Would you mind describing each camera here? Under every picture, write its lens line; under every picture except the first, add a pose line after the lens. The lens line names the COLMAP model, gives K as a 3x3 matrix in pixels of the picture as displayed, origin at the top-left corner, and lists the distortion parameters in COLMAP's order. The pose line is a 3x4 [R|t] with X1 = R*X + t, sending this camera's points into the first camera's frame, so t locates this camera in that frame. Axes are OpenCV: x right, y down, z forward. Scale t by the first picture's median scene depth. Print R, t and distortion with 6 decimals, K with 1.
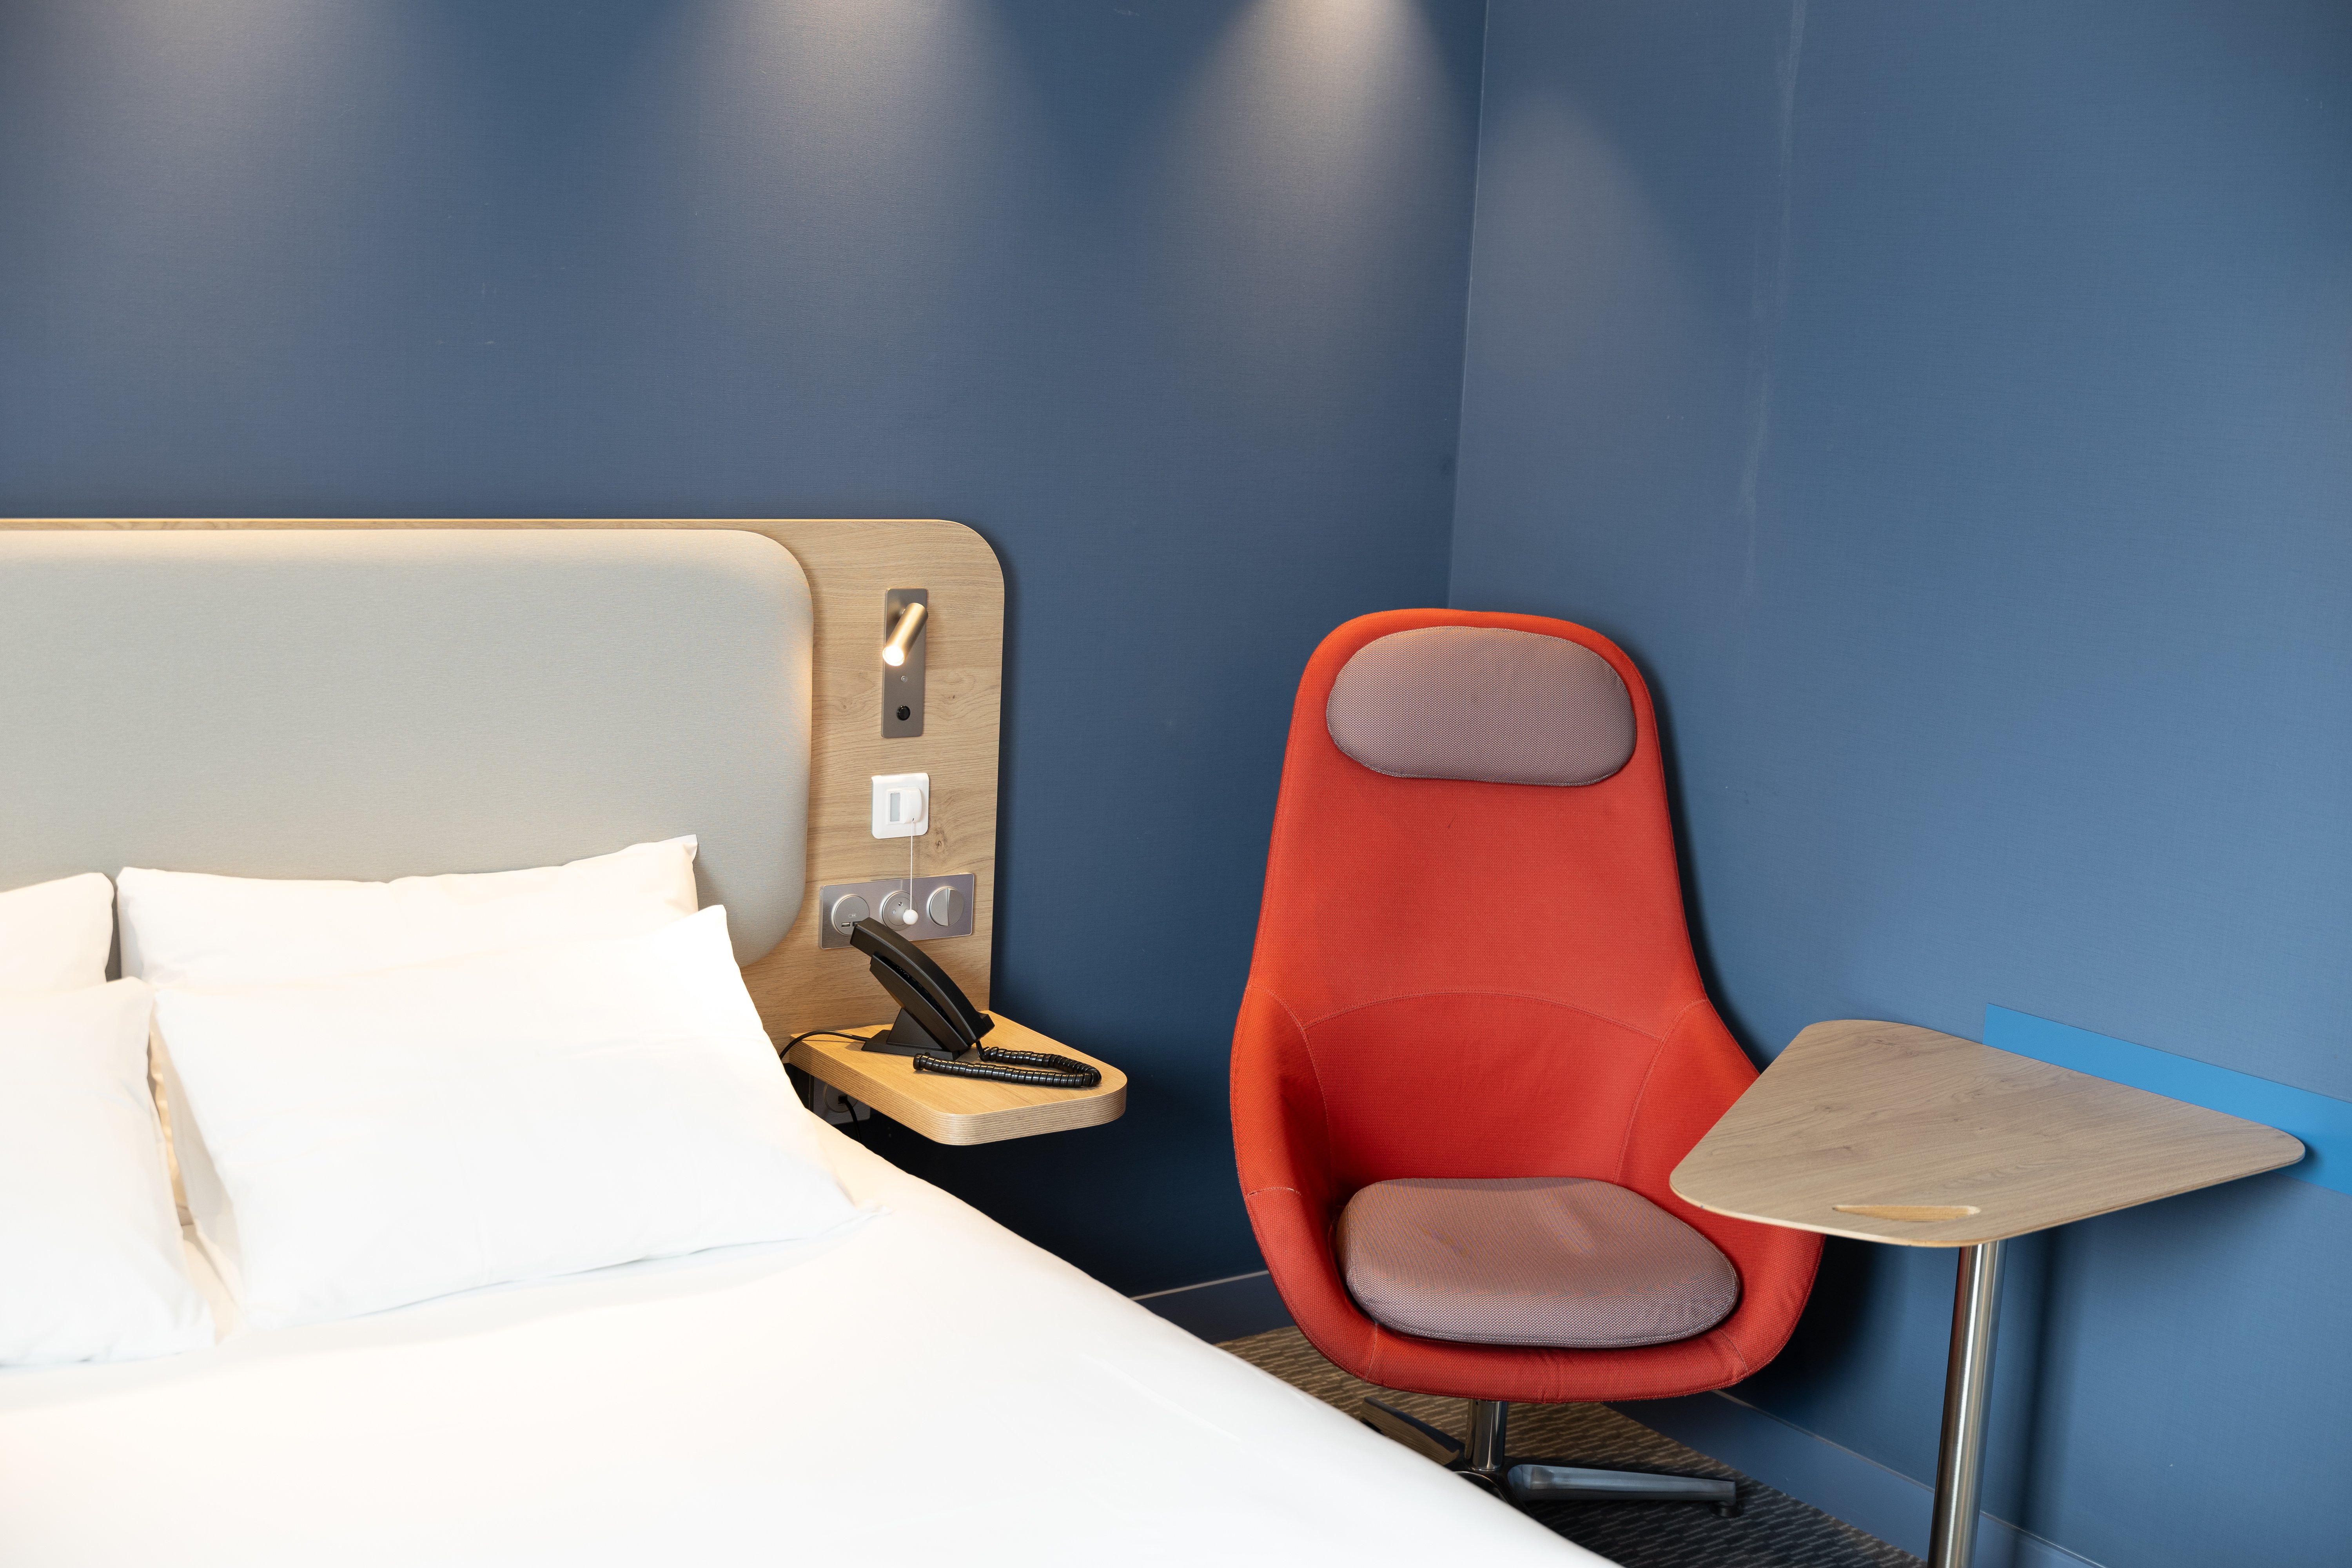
lens RADIAL K [[2779.1, 0, 1153.2], [0, 2779.1, 795.5], [0, 0, 1]] dist [0.018953, 0.000000]
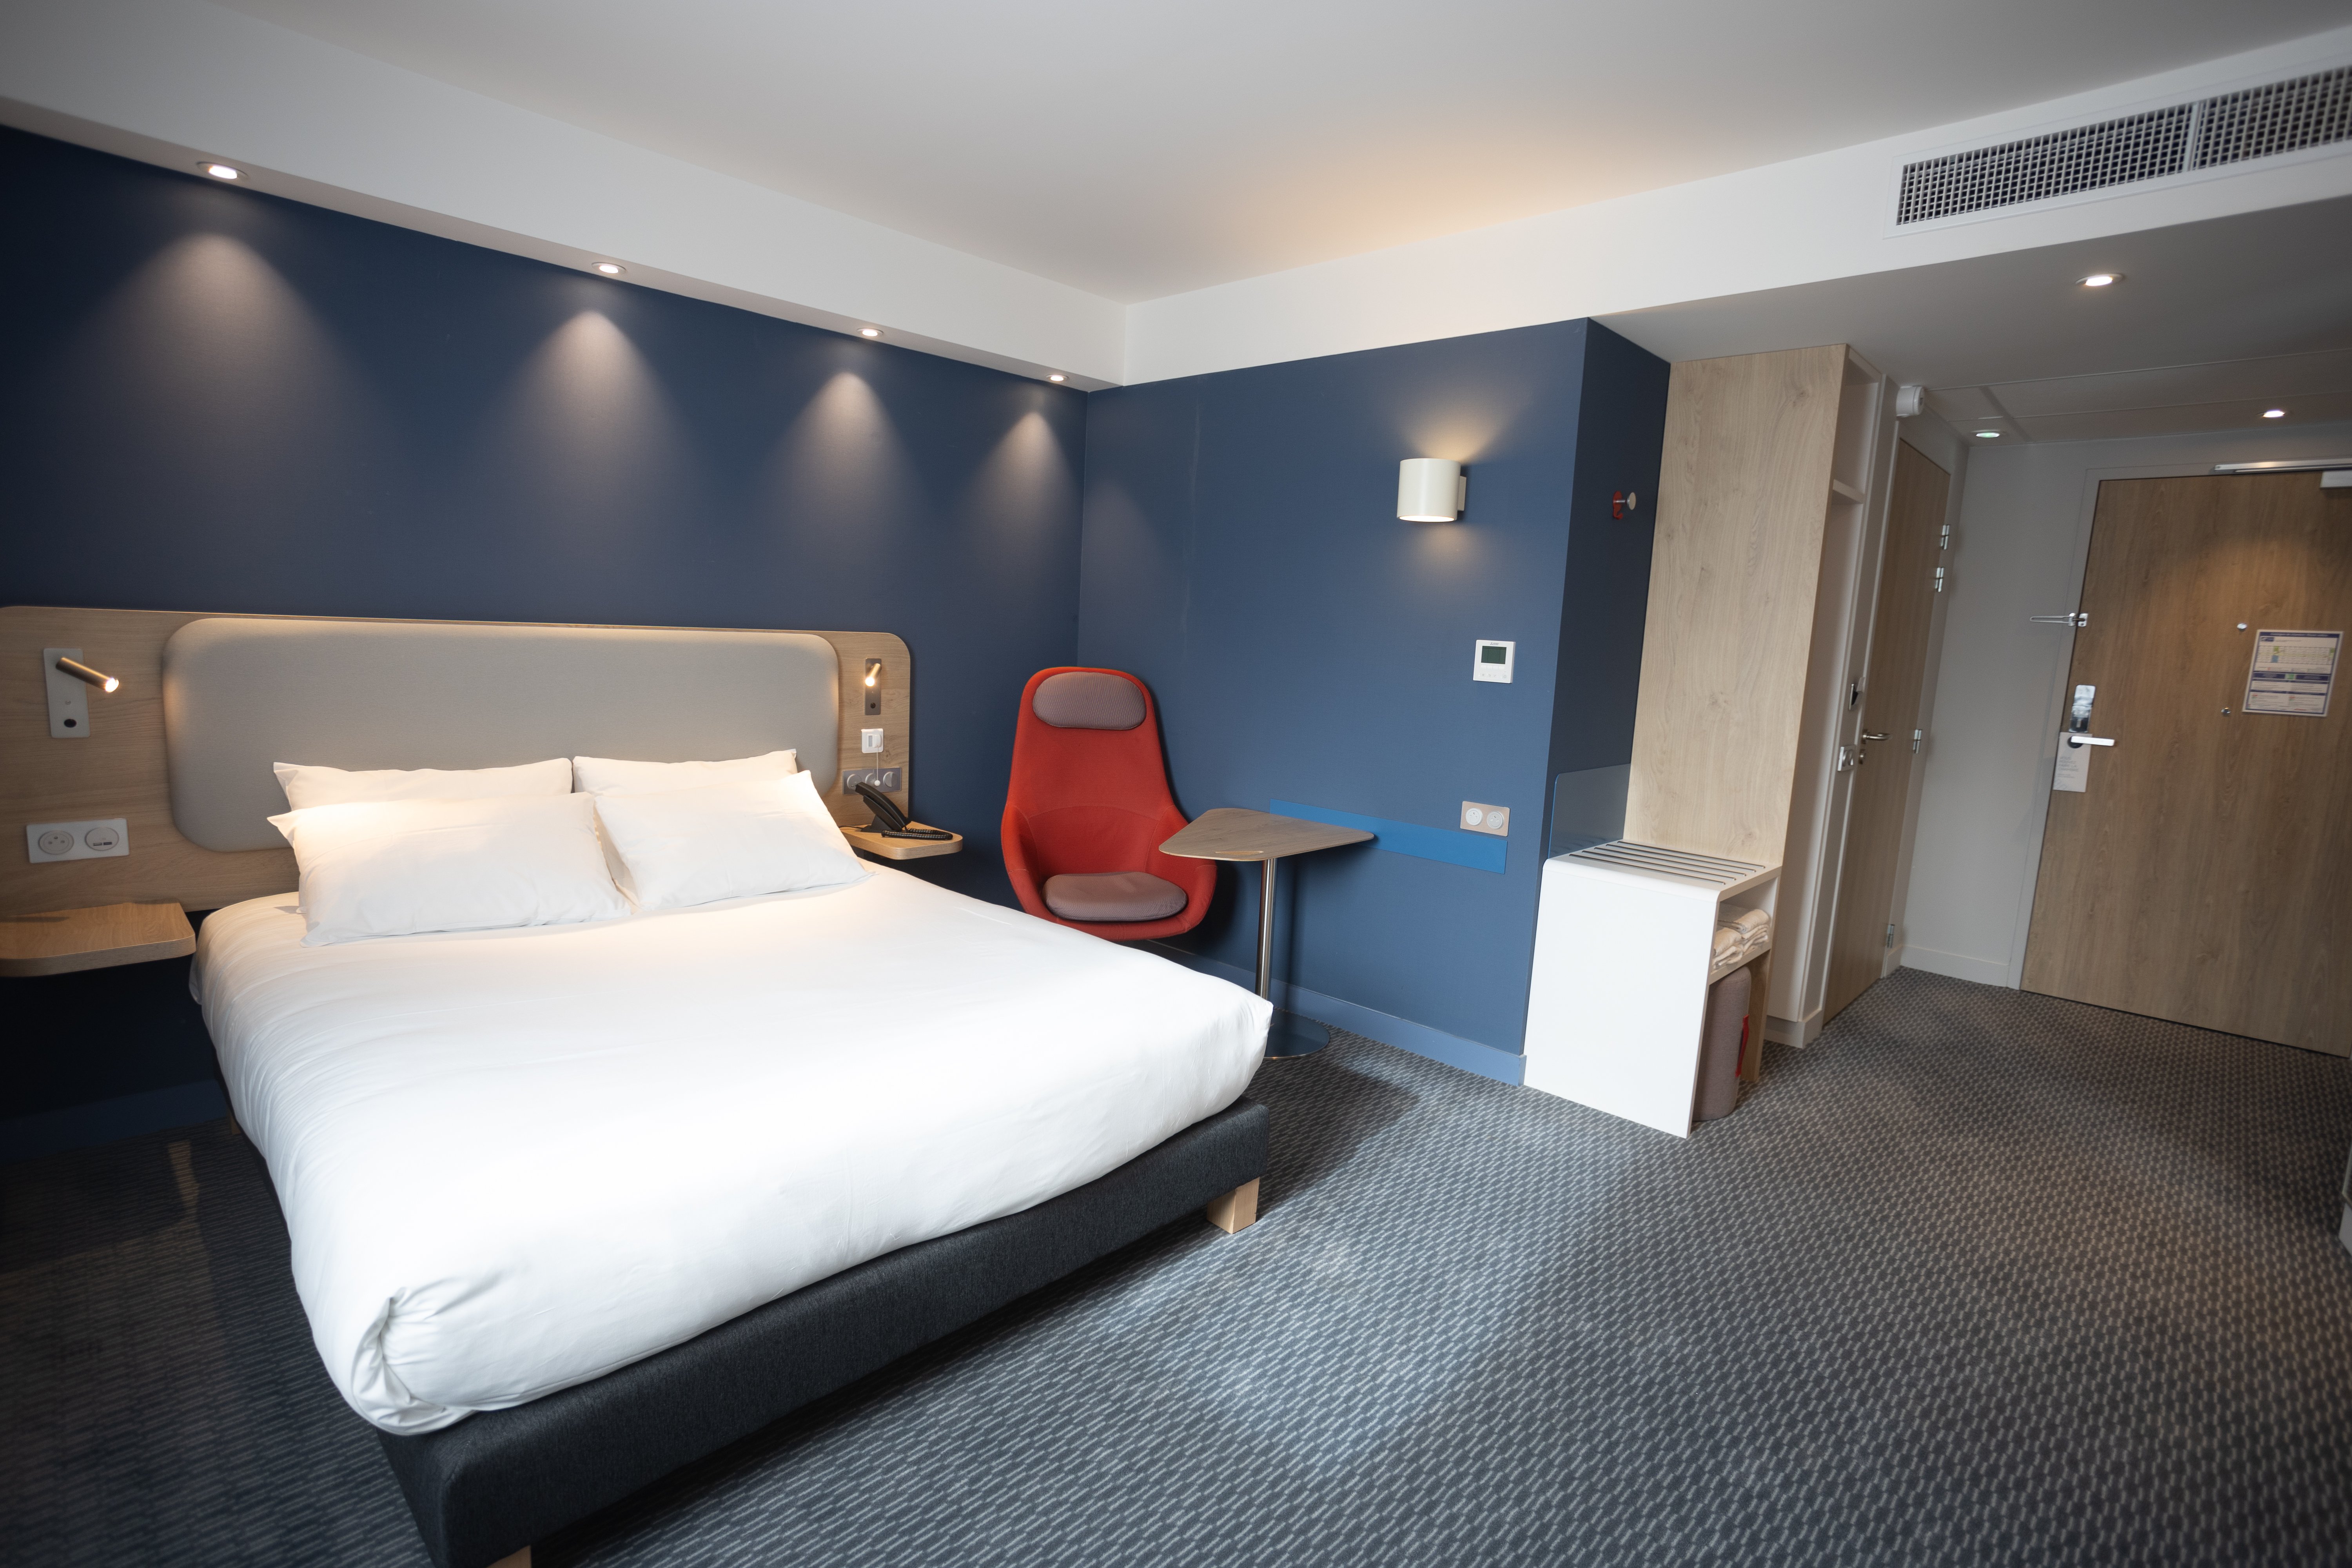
lens RADIAL K [[1137.0, 0, 1143.3], [0, 1137.0, 772.4], [0, 0, 1]] dist [-0.001314, 0.000976]
pose [[0.986275, -0.025320, 0.163157, -0.014462], [0.027513, 0.999559, -0.011192, 0.053750], [-0.162802, 0.015528, 0.986537, -0.110906]]
